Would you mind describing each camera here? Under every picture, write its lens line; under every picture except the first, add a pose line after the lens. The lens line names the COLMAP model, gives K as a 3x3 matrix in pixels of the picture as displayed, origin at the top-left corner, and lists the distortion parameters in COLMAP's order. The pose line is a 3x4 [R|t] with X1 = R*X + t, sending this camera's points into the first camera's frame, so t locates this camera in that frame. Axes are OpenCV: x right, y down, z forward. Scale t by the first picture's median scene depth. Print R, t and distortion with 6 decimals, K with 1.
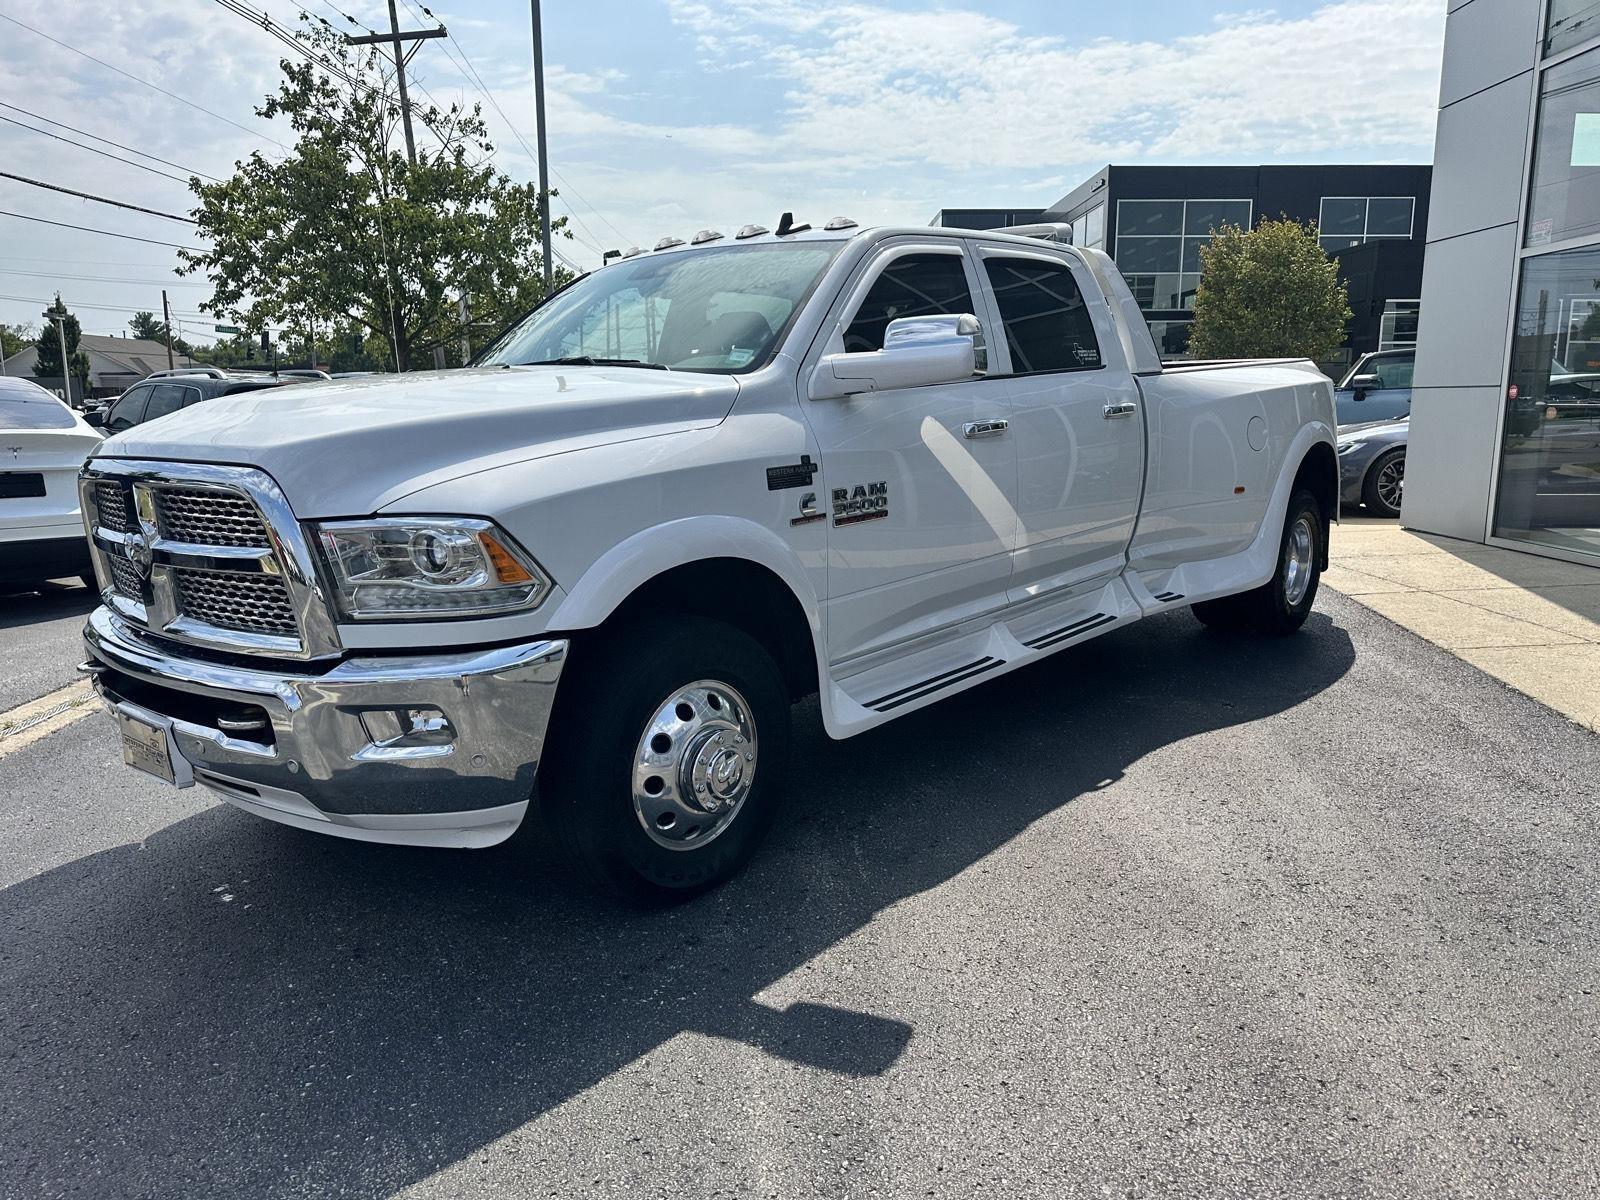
lens RADIAL K [[1179.8, 0, 816.3], [0, 1179.8, 626.4], [0, 0, 1]] dist [-0.002840, -0.009883]
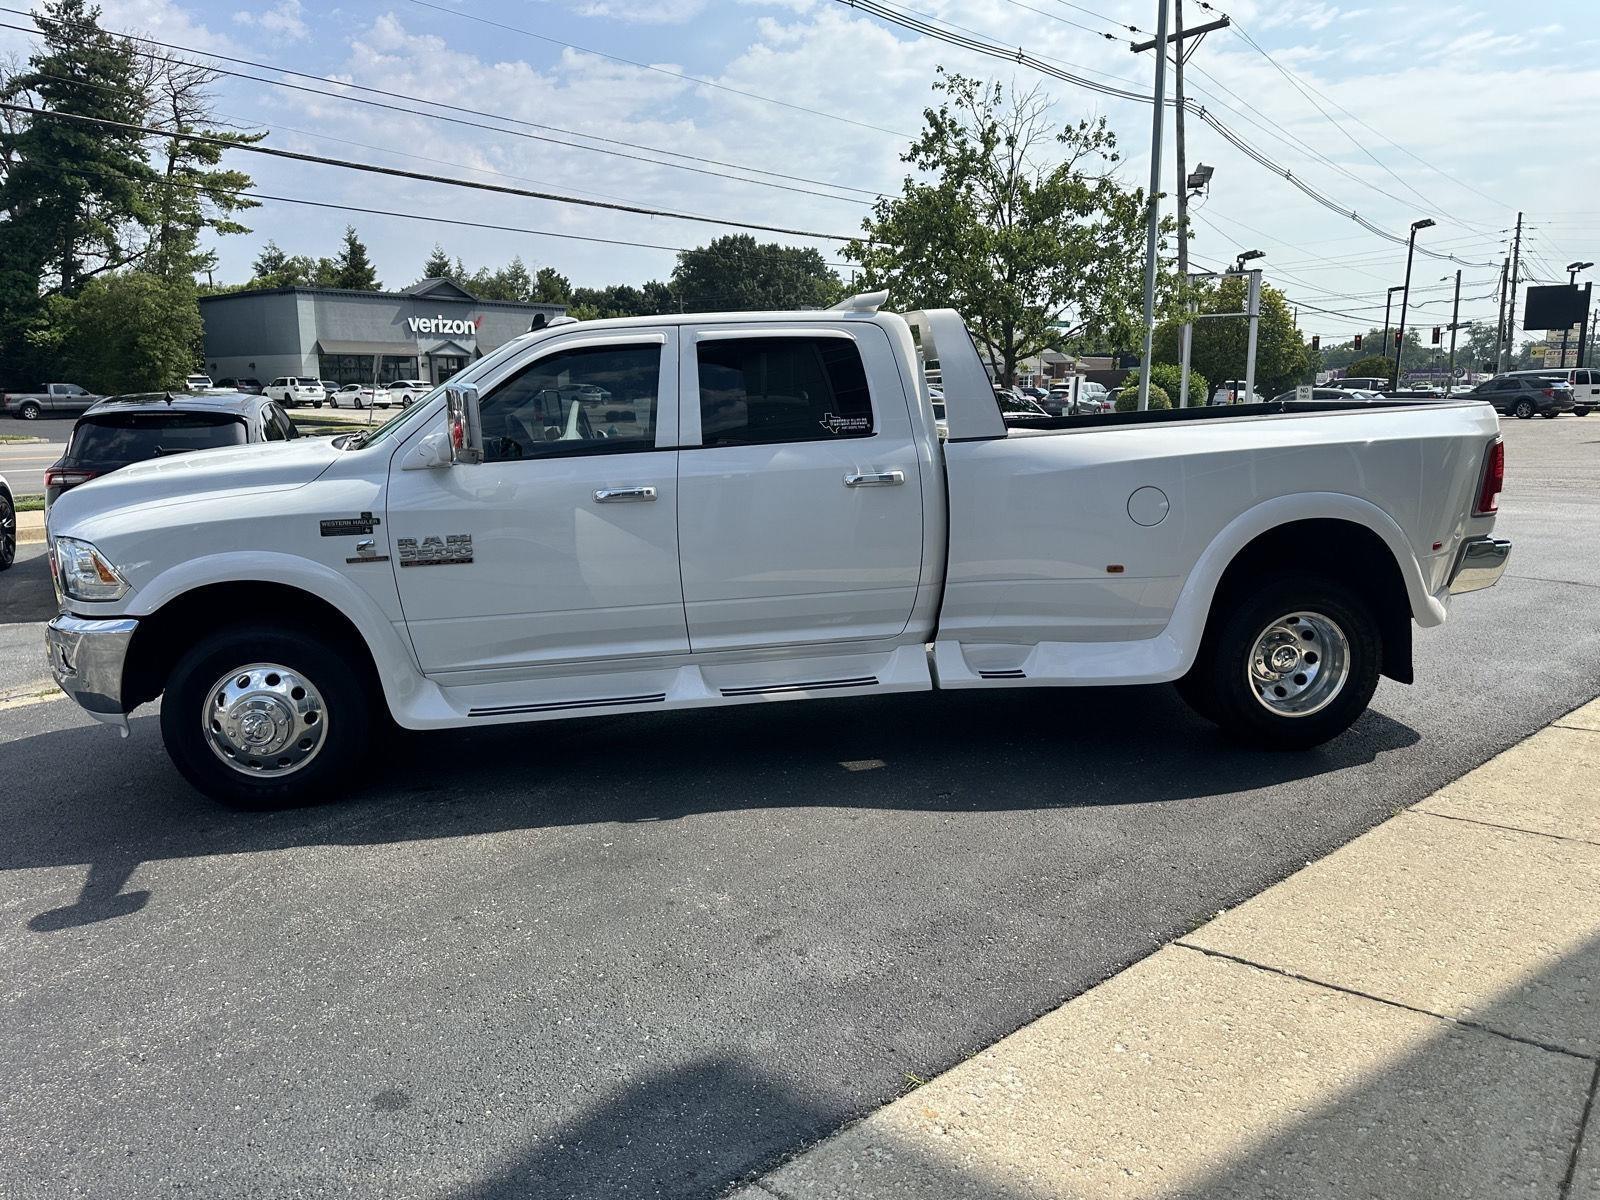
lens RADIAL K [[1187.2, 0, 847.6], [0, 1187.2, 559.7], [0, 0, 1]] dist [0.136542, -0.168576]
pose [[0.750720, 0.104862, -0.652245, 0.794014], [-0.127633, 0.991742, 0.012540, -0.108499], [0.648173, 0.073834, 0.757905, 0.189155]]
